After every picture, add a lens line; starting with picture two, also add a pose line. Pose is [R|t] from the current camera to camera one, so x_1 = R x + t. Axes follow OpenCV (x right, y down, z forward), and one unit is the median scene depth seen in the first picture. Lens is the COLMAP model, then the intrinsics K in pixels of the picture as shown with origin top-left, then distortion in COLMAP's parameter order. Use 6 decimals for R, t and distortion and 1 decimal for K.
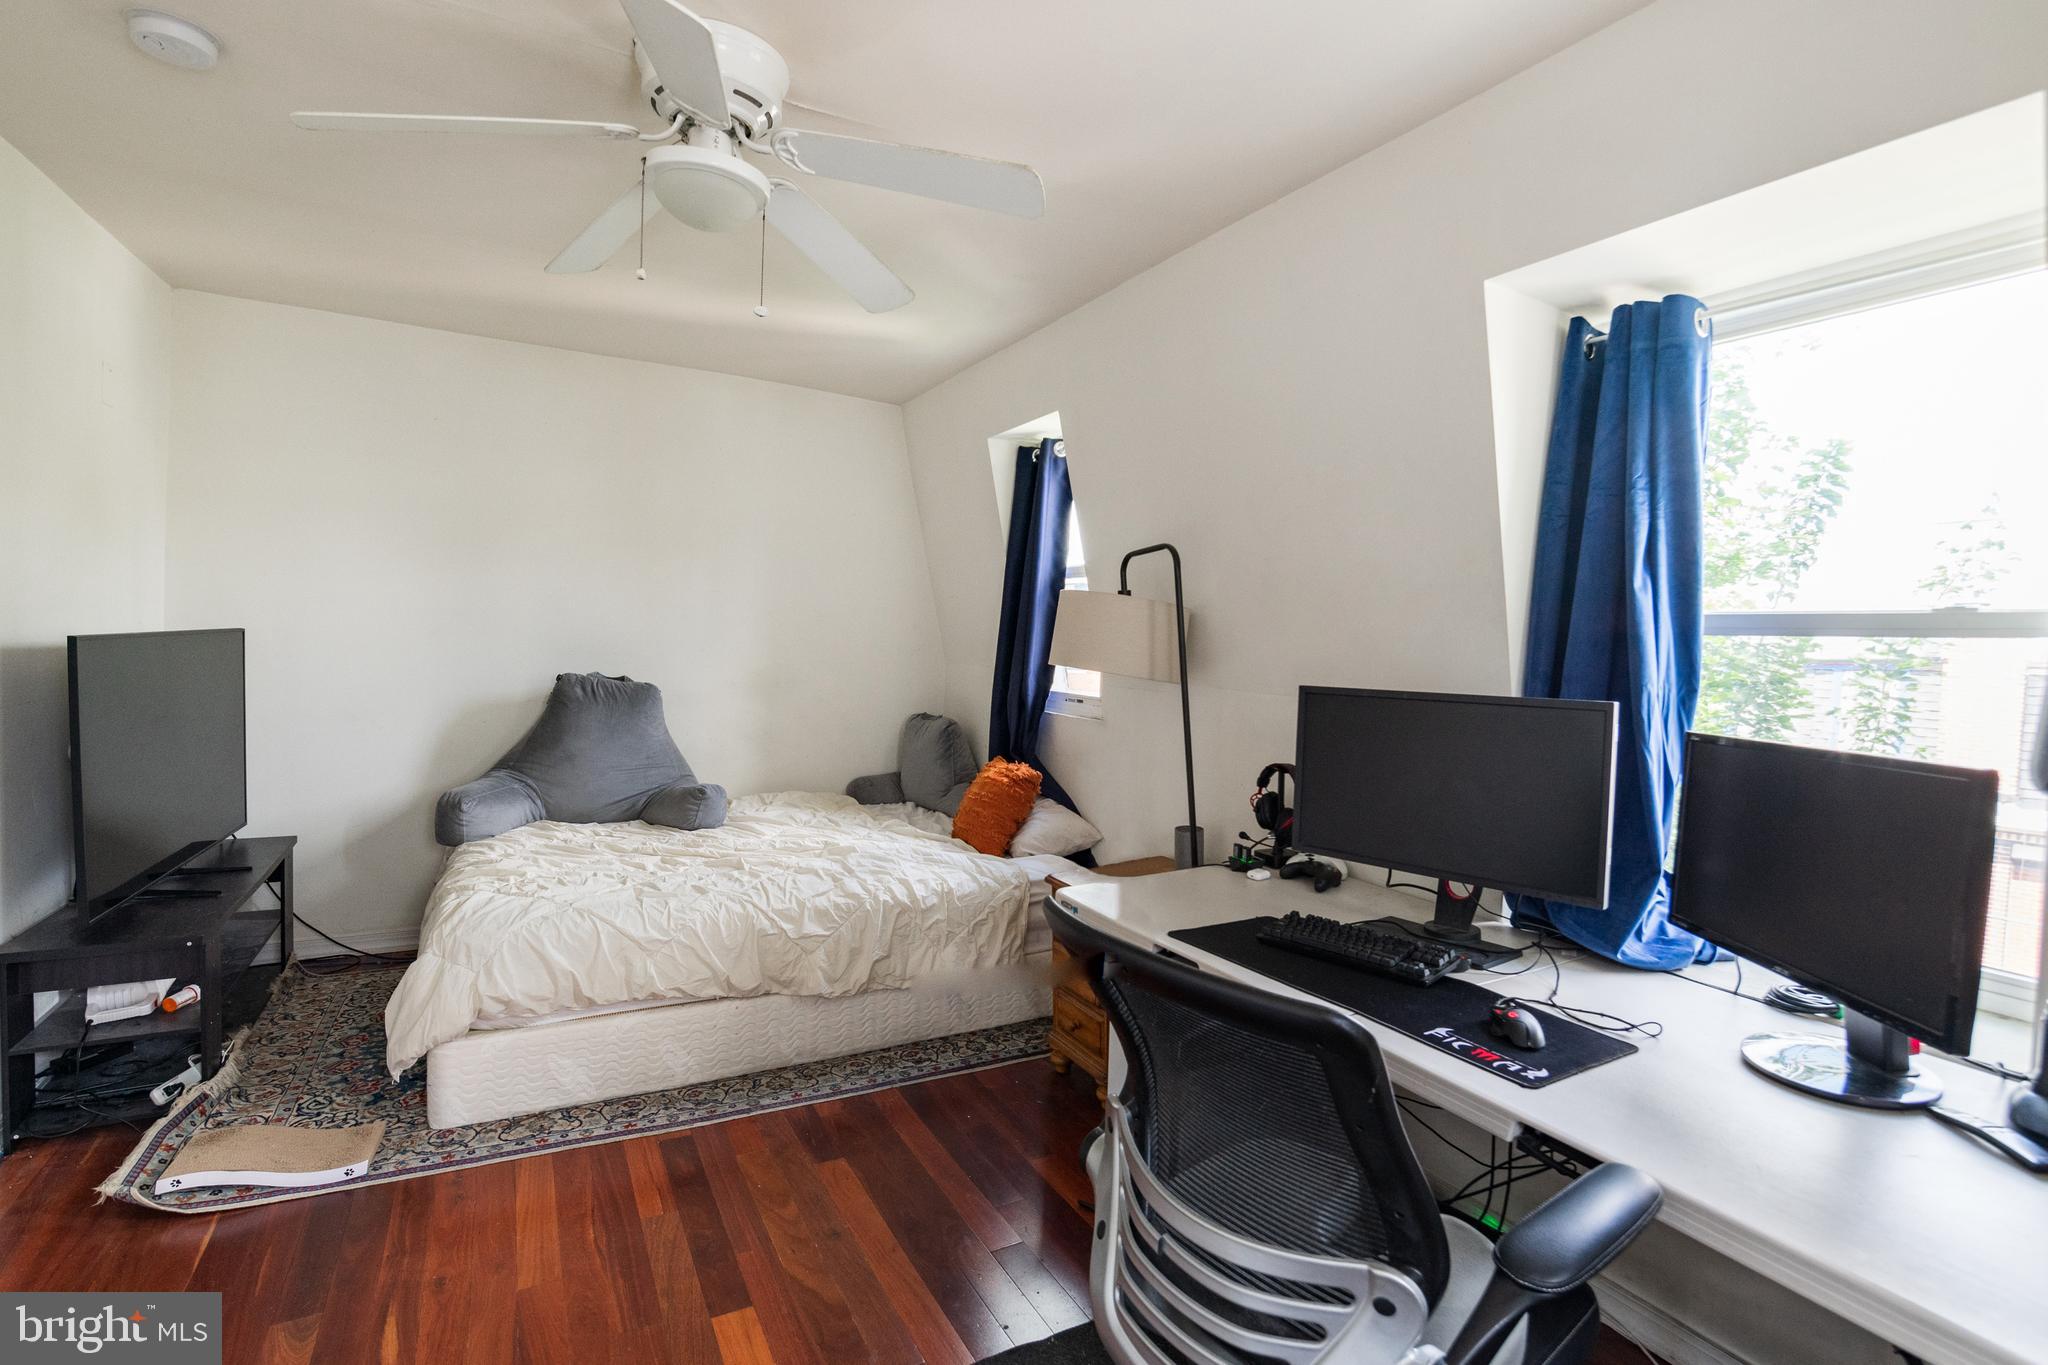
lens RADIAL K [[928.5, 0, 1038.4], [0, 928.5, 623.4], [0, 0, 1]] dist [-0.005790, -0.000251]
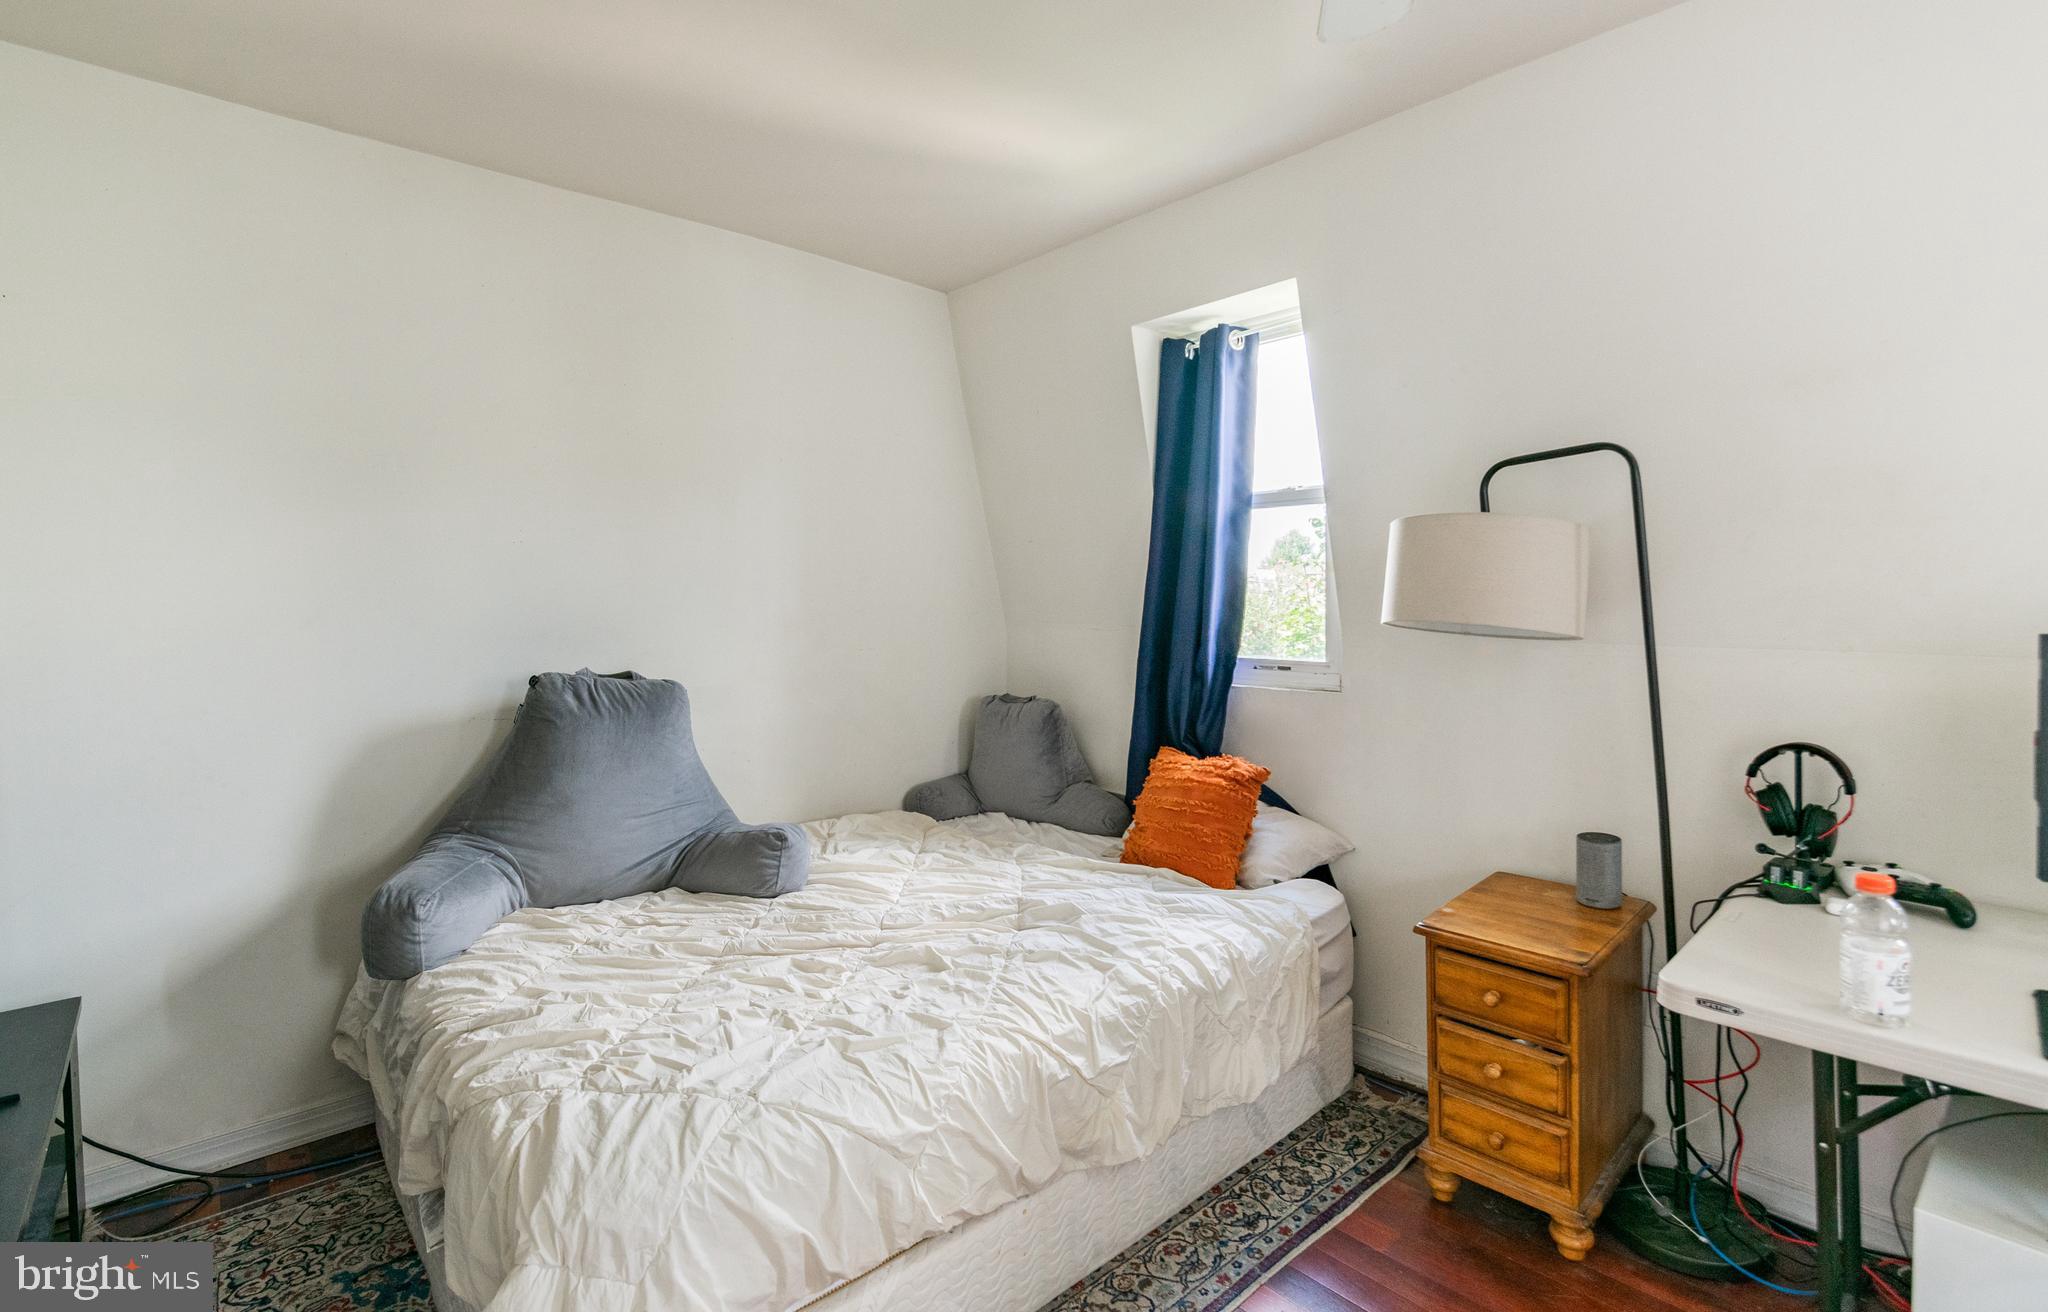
lens RADIAL K [[923.7, 0, 1023.8], [0, 923.7, 576.8], [0, 0, 1]] dist [-0.009595, -0.000295]
pose [[0.973552, -0.038732, 0.225158, -0.386707], [0.038668, 0.999241, 0.004696, -0.003736], [-0.225169, 0.004135, 0.974311, 0.357298]]
